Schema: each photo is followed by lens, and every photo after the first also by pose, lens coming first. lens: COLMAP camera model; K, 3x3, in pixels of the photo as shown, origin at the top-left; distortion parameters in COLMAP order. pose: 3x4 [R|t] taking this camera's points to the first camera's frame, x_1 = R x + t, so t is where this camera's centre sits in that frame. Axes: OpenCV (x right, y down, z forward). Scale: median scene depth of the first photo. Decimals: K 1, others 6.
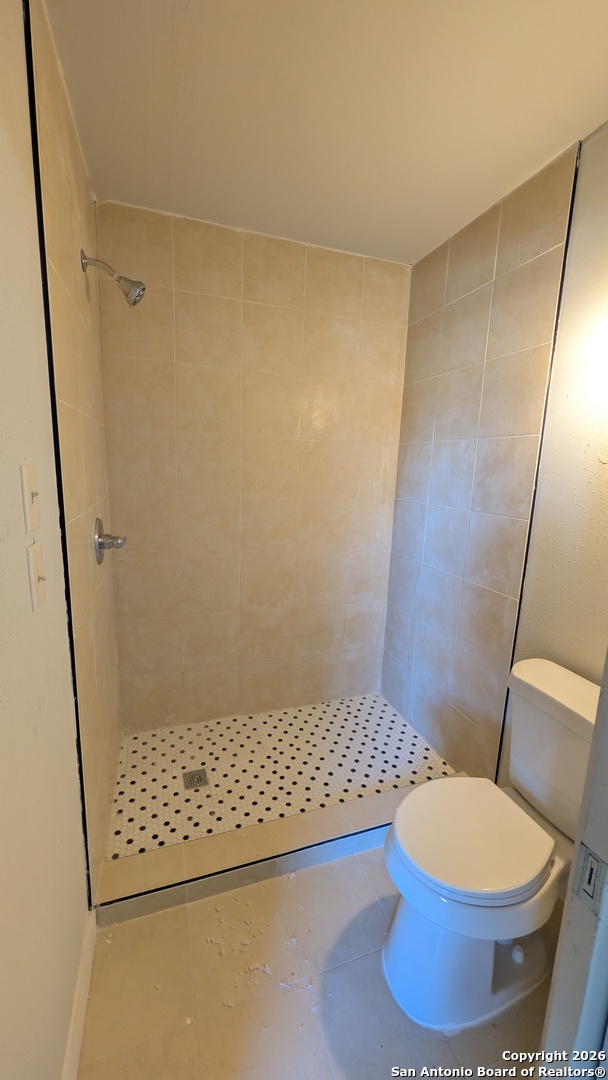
lens RADIAL K [[412.8, 0, 301.1], [0, 412.8, 539.2], [0, 0, 1]] dist [0.000284, 0.000157]
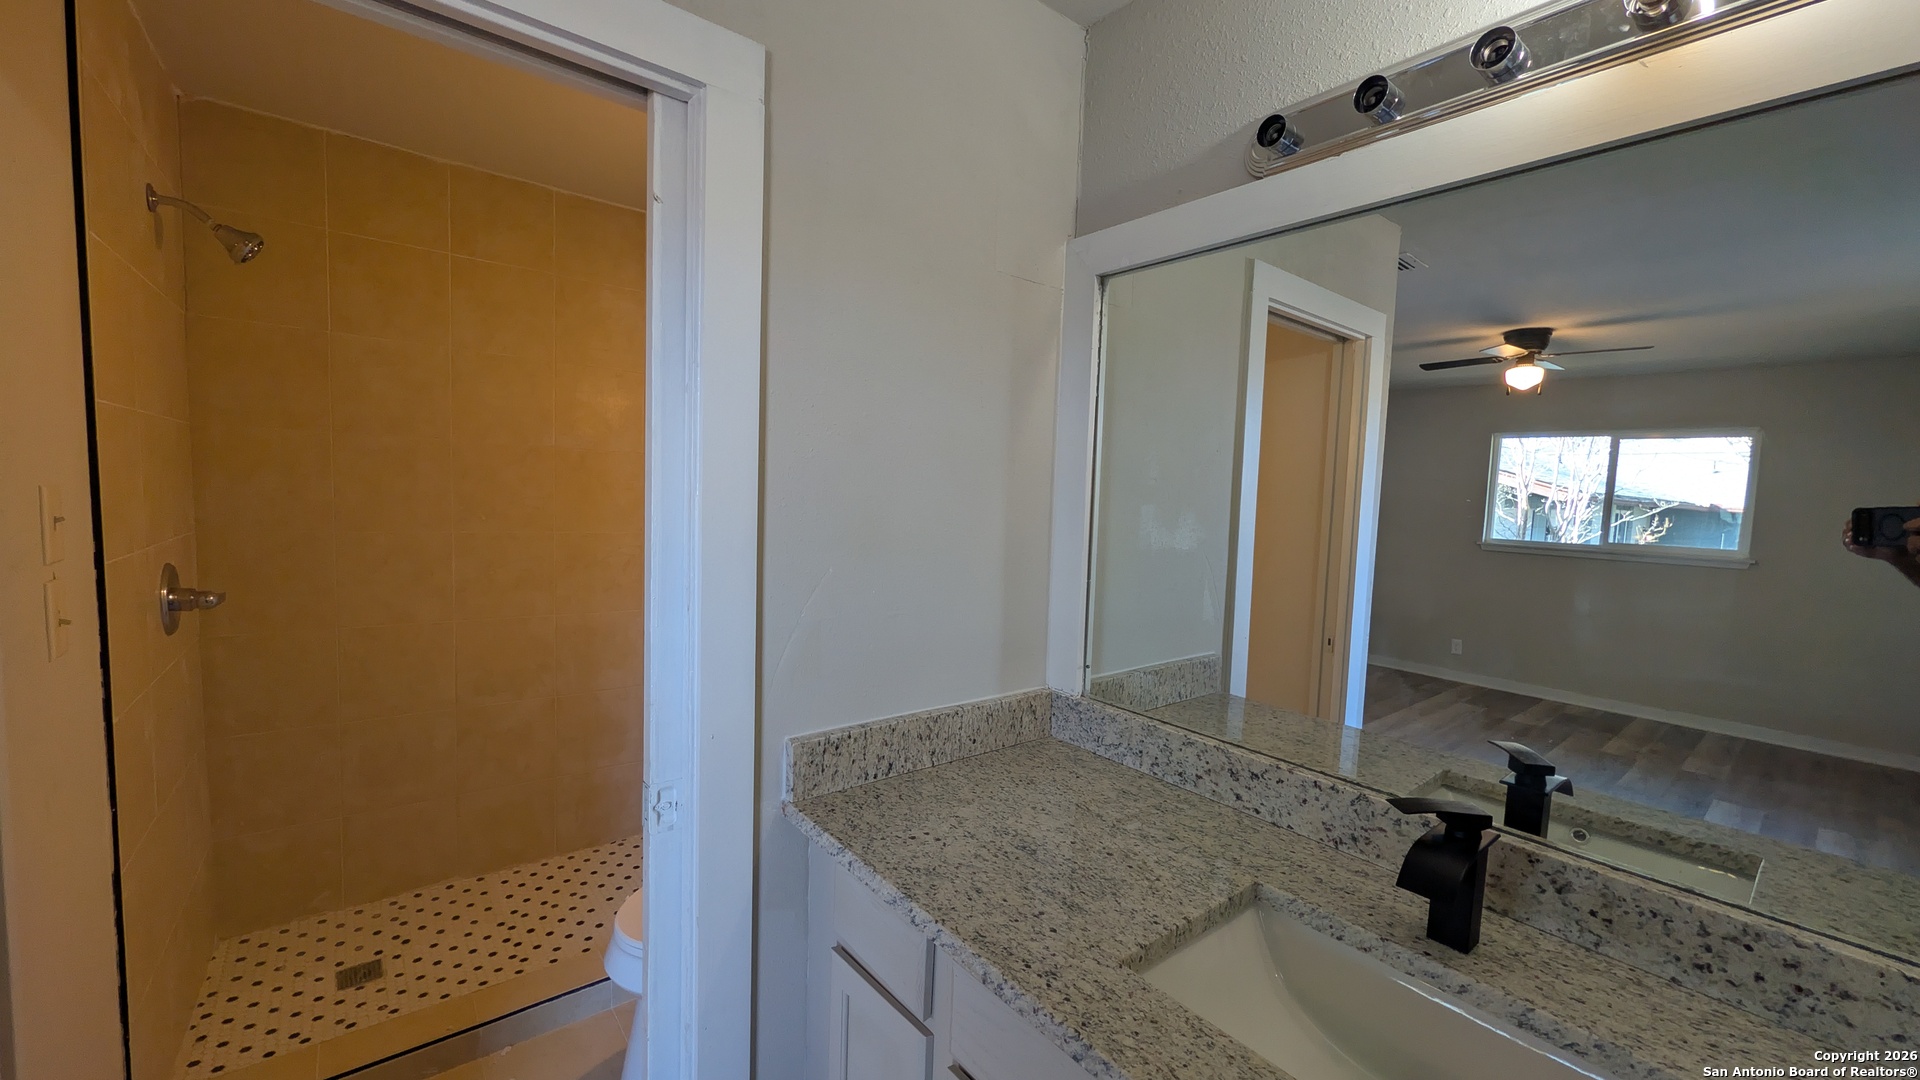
lens RADIAL K [[734.6, 0, 958.8], [0, 734.6, 548.7], [0, 0, 1]] dist [0.000737, 0.000316]
pose [[0.939066, -0.024067, 0.342895, 0.236422], [0.054881, 0.995247, -0.080445, 0.072916], [-0.339329, 0.094362, 0.935923, -0.430369]]
